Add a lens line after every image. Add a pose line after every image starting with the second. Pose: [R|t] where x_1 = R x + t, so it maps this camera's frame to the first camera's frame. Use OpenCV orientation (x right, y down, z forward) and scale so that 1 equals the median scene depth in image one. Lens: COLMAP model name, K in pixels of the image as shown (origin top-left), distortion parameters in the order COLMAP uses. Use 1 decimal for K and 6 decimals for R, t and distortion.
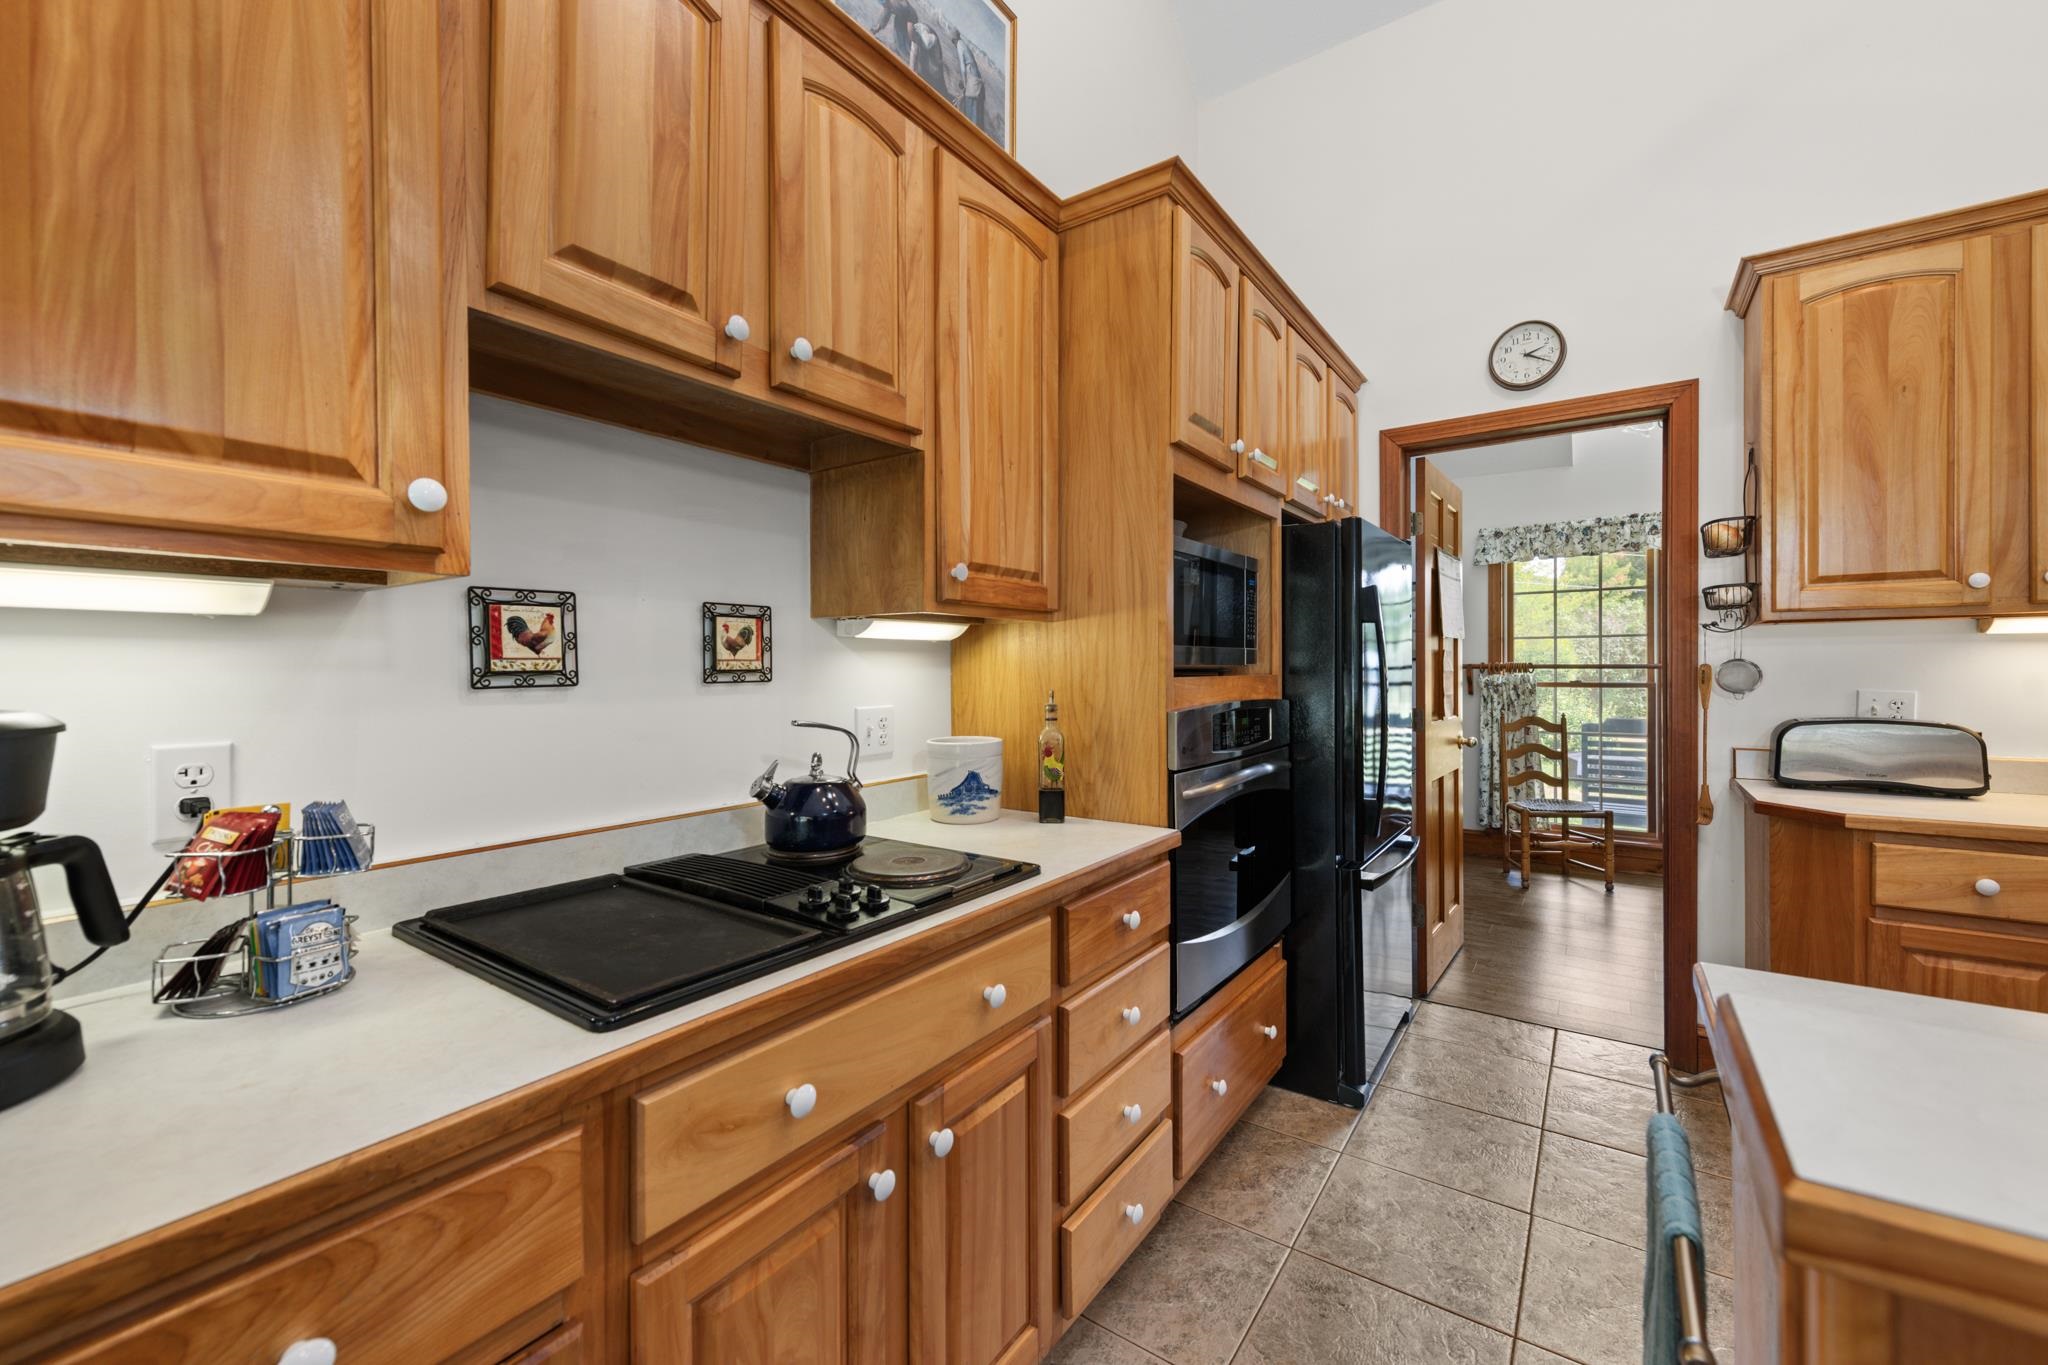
lens RADIAL K [[808.6, 0, 1040.7], [0, 808.6, 672.3], [0, 0, 1]] dist [0.011578, -0.002778]
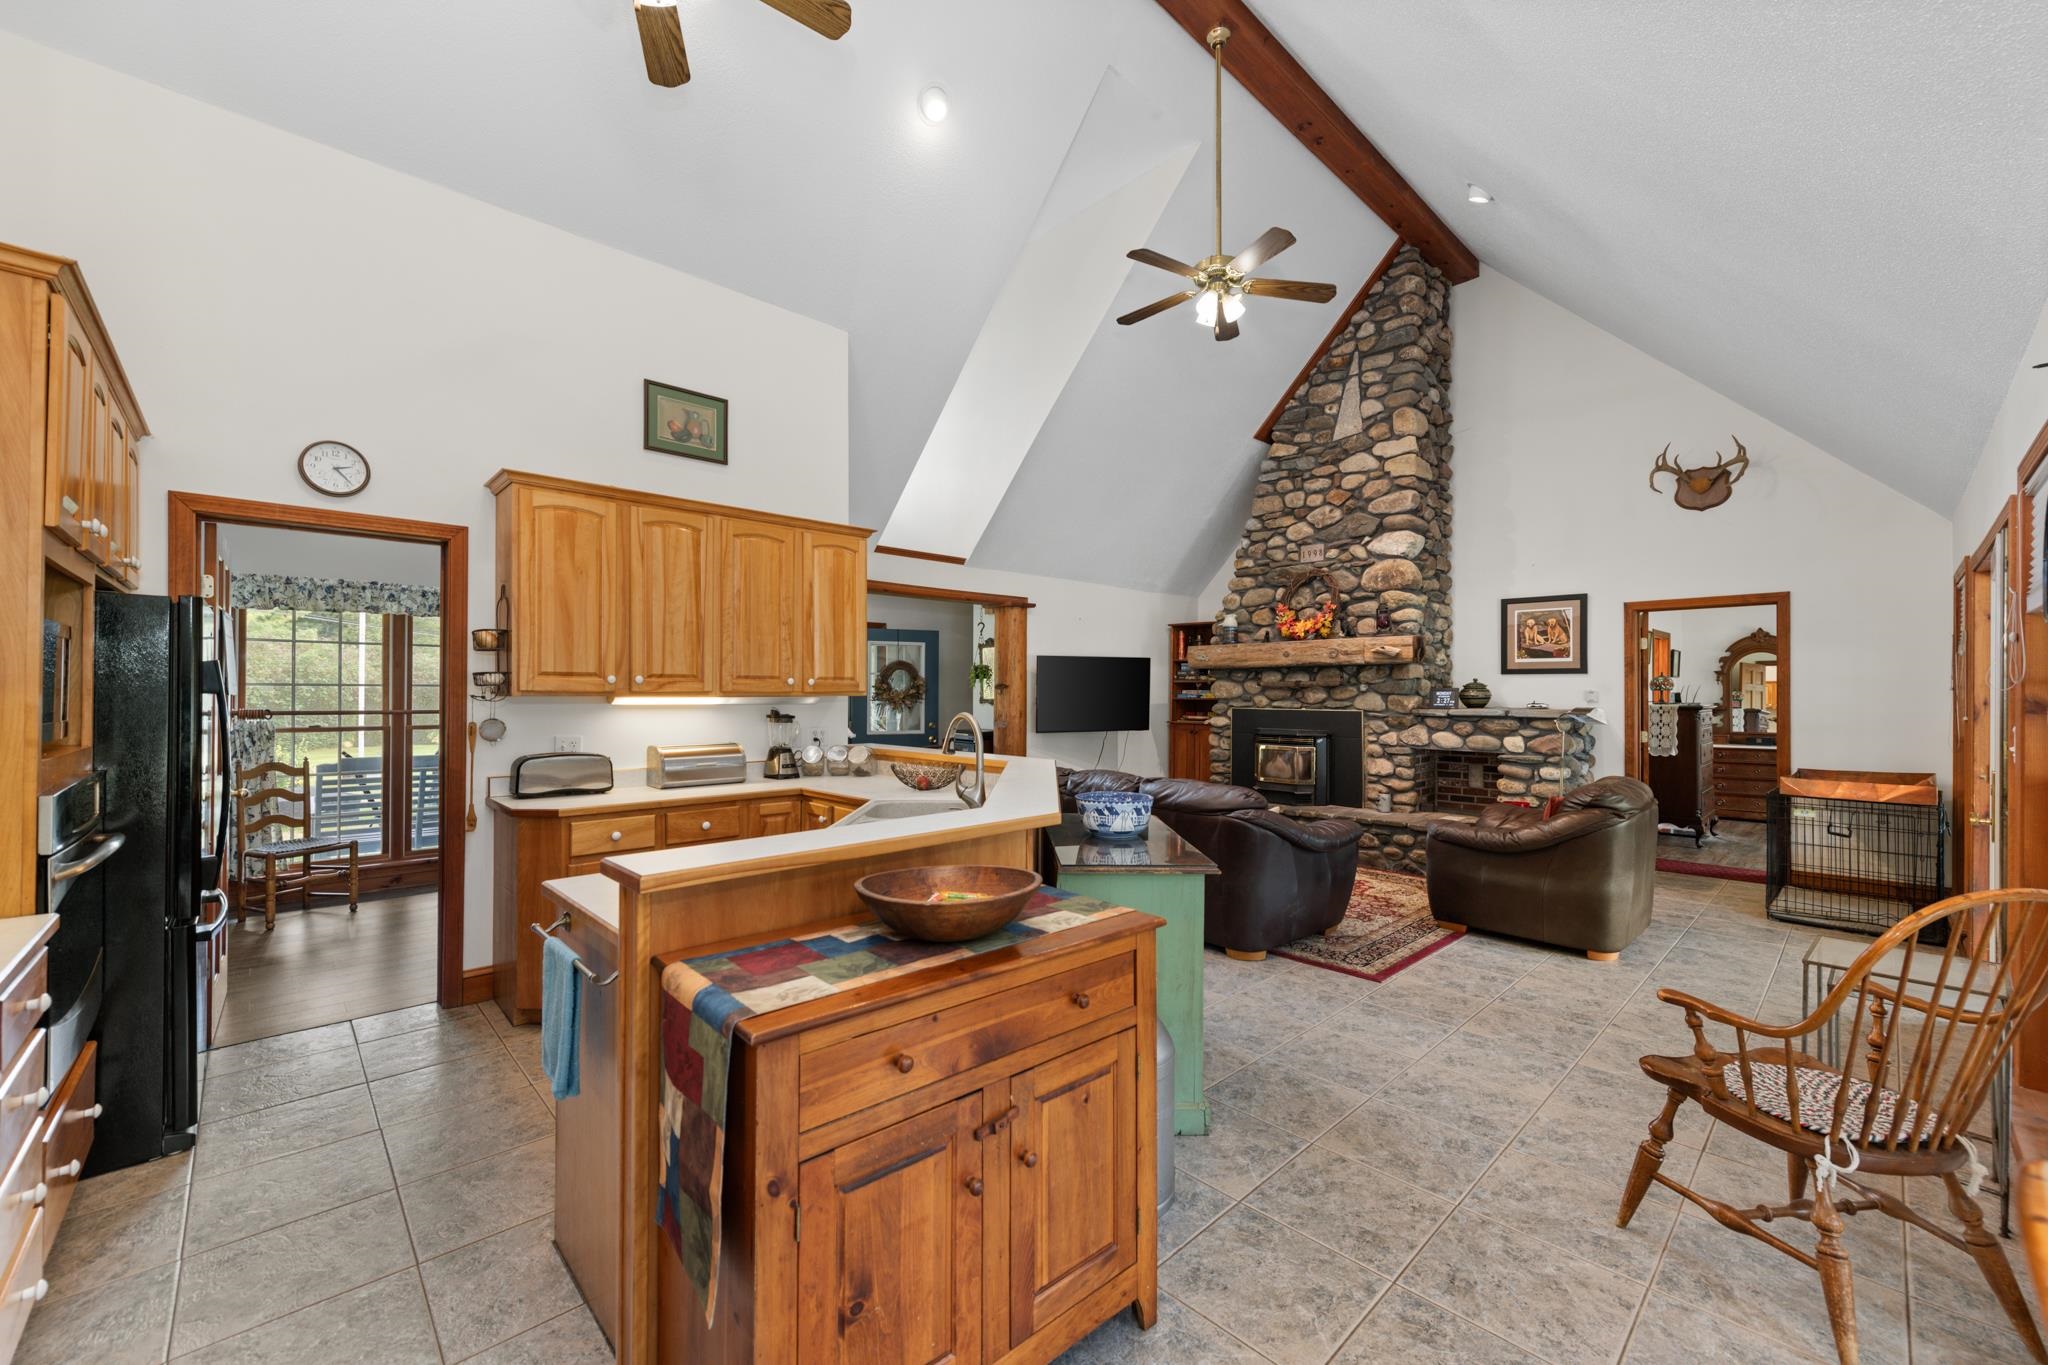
lens RADIAL K [[808.6, 0, 1035.6], [0, 808.6, 692.5], [0, 0, 1]] dist [0.011578, -0.002778]
pose [[0.192094, 0.008011, 0.981344, -0.356279], [-0.001782, 0.999968, -0.007815, -0.044873], [-0.981375, -0.000248, 0.192102, -0.233699]]
